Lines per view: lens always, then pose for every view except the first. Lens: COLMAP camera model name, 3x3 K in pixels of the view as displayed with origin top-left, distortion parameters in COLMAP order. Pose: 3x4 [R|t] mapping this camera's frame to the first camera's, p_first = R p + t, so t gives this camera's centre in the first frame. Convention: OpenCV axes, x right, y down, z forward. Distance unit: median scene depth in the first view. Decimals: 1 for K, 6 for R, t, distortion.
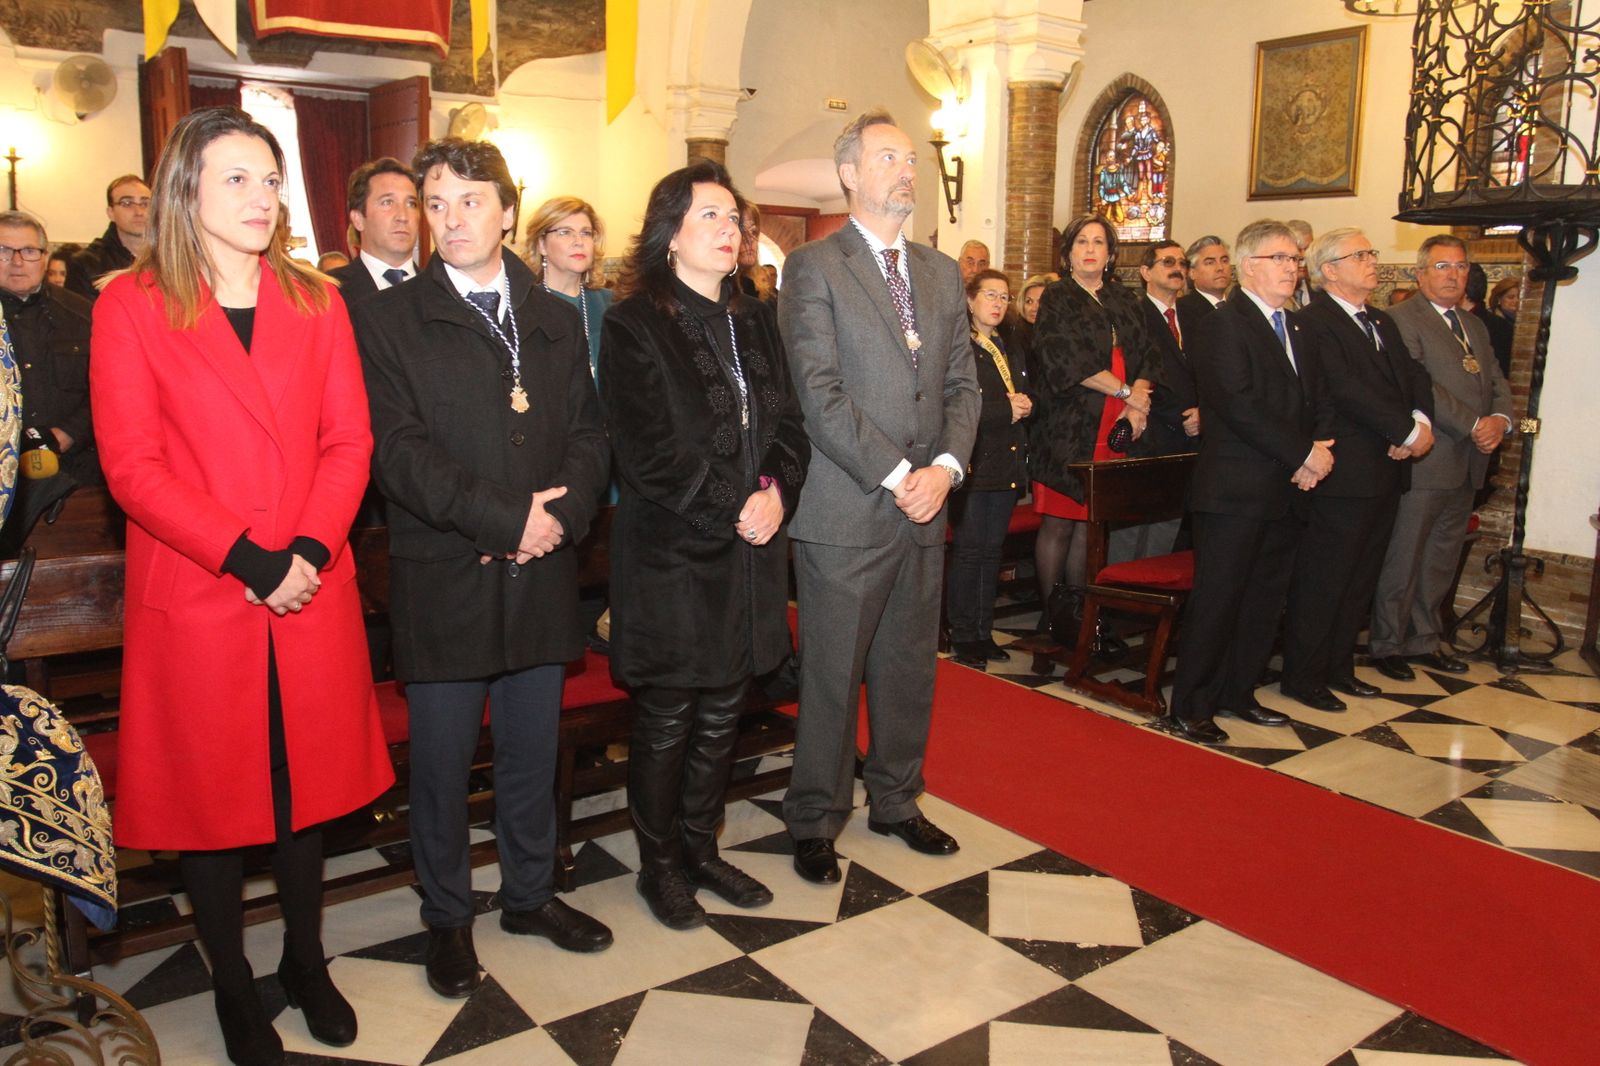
lens RADIAL K [[1243.8, 0, 797.3], [0, 1243.8, 528.6], [0, 0, 1]] dist [-0.079230, 0.034660]
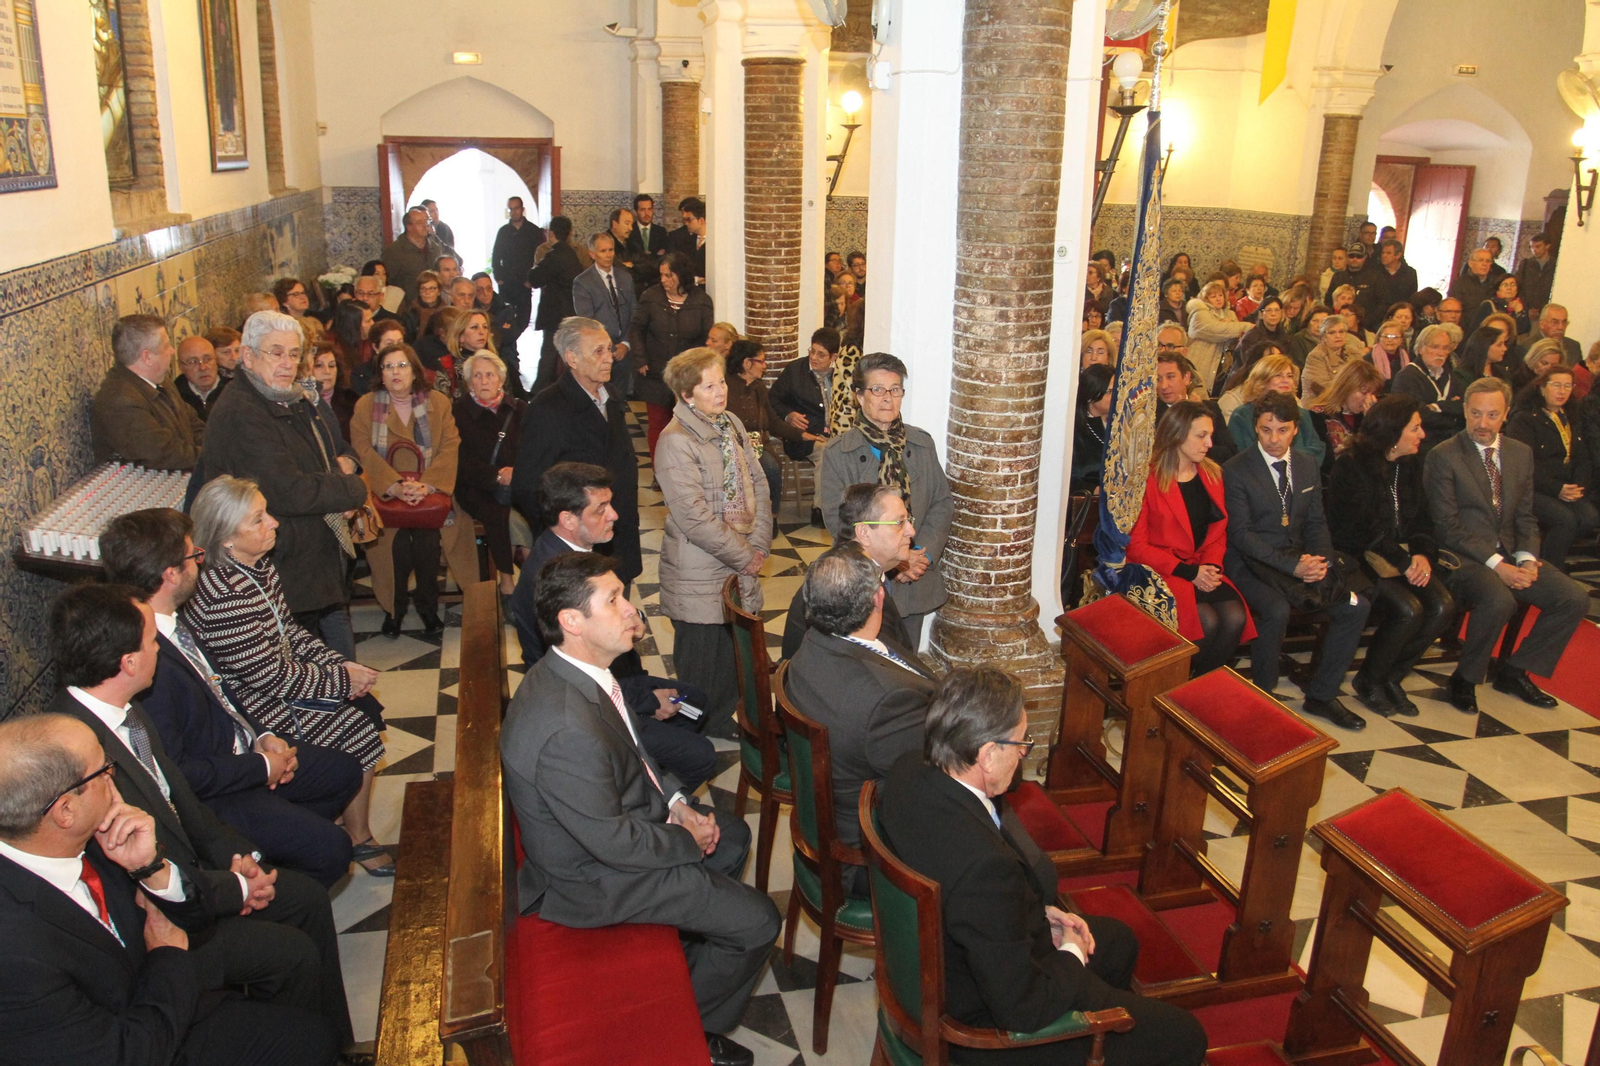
lens RADIAL K [[1243.8, 0, 794.0], [0, 1243.8, 539.5], [0, 0, 1]] dist [-0.079230, 0.034660]
pose [[0.918305, 0.125733, -0.375376, -0.093363], [-0.081379, 0.987927, 0.131826, -0.045362], [0.387419, -0.090508, 0.917450, -0.367422]]
